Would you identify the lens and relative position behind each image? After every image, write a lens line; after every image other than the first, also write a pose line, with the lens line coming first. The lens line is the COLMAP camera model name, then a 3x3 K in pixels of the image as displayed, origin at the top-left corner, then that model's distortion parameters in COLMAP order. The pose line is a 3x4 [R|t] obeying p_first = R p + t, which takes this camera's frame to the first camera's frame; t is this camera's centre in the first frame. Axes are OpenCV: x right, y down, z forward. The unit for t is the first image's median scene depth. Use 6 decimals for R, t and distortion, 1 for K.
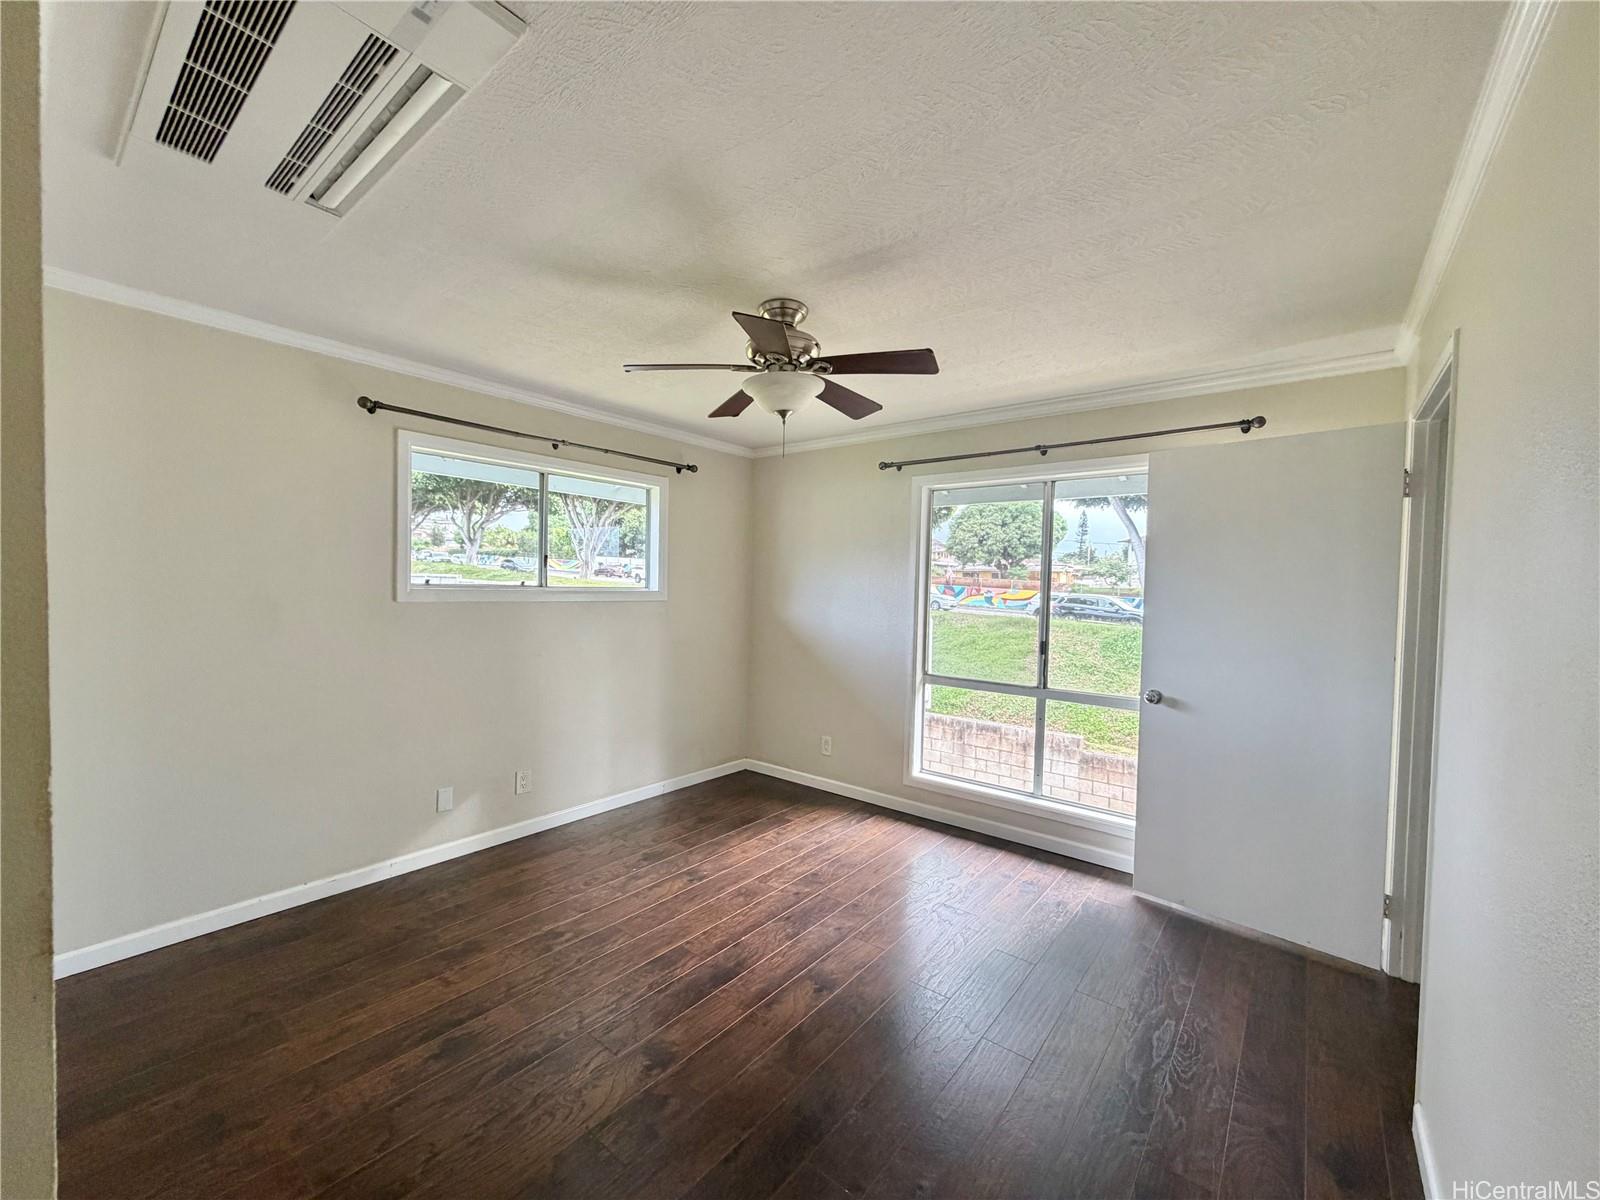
lens RADIAL K [[639.9, 0, 800.0], [0, 639.9, 600.0], [0, 0, 1]] dist [-0.000215, 0.000059]
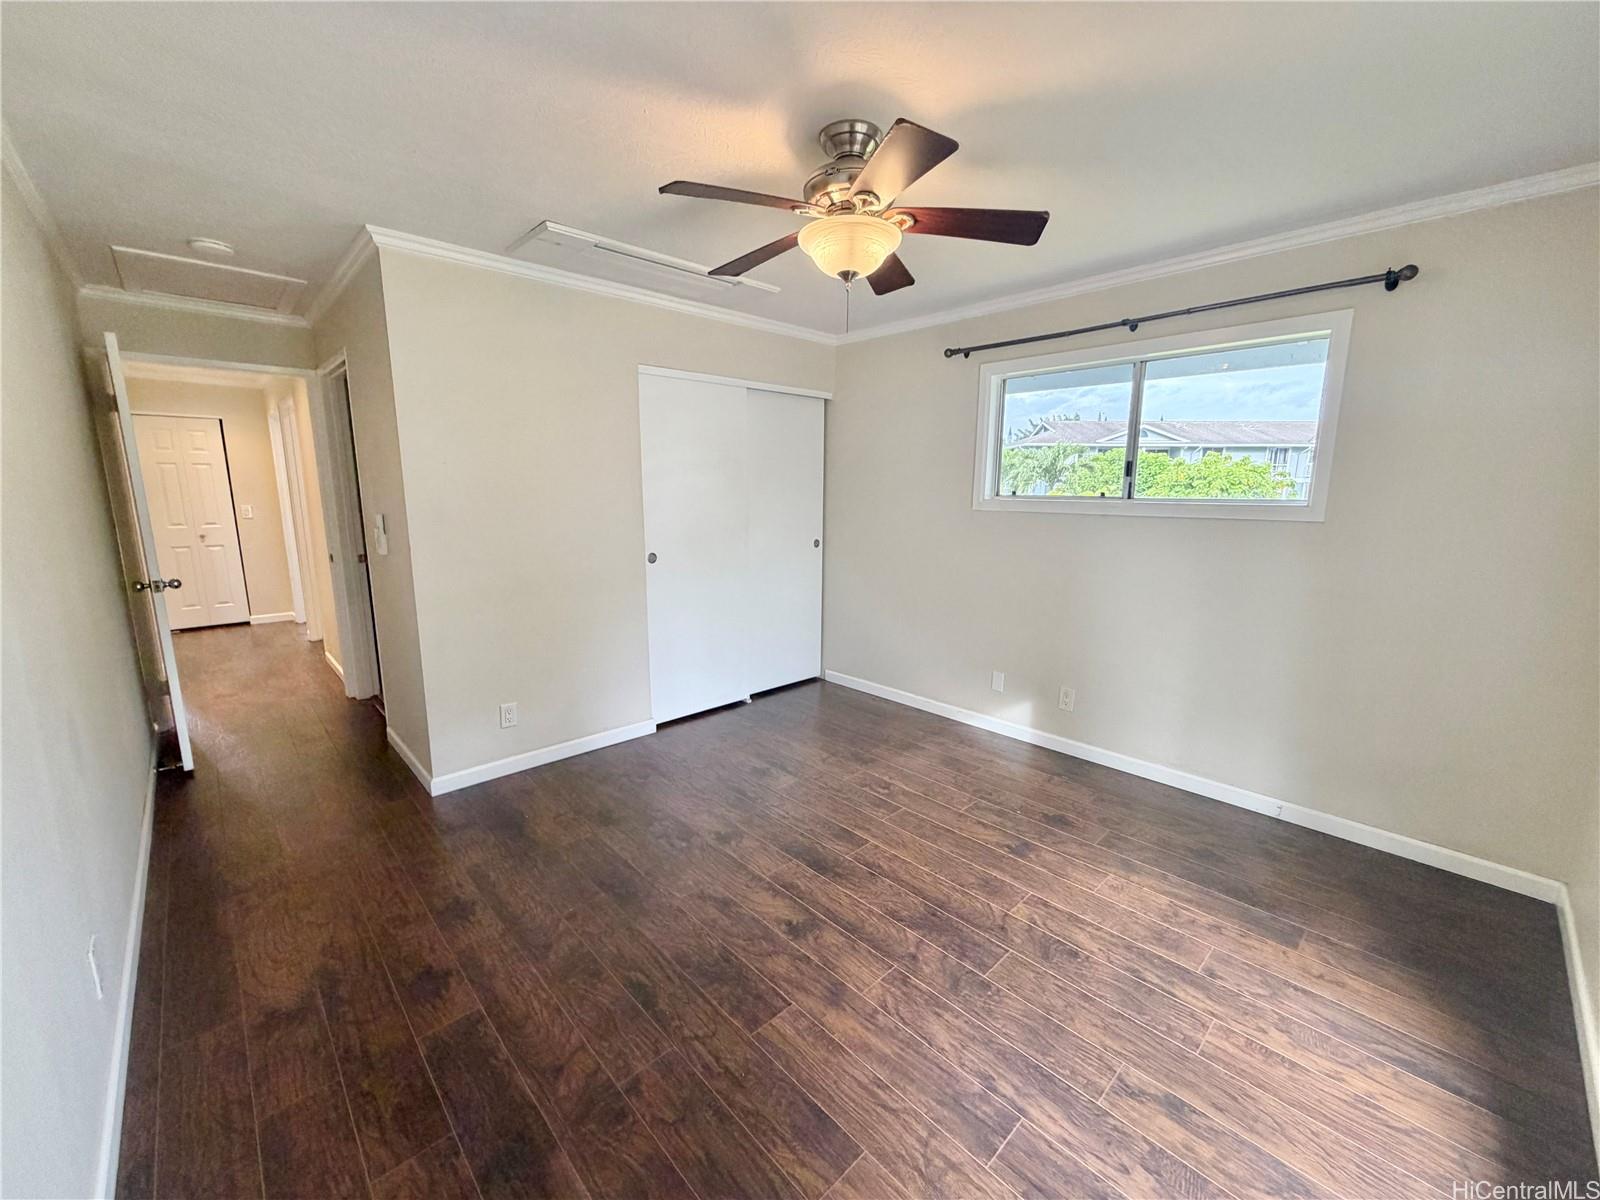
lens RADIAL K [[639.9, 0, 800.0], [0, 639.9, 600.0], [0, 0, 1]] dist [-0.000215, 0.000059]
pose [[-0.139145, 0.148364, -0.979095, 0.620806], [-0.034659, 0.987378, 0.154545, -0.003959], [0.989665, 0.055438, -0.132247, 0.788997]]
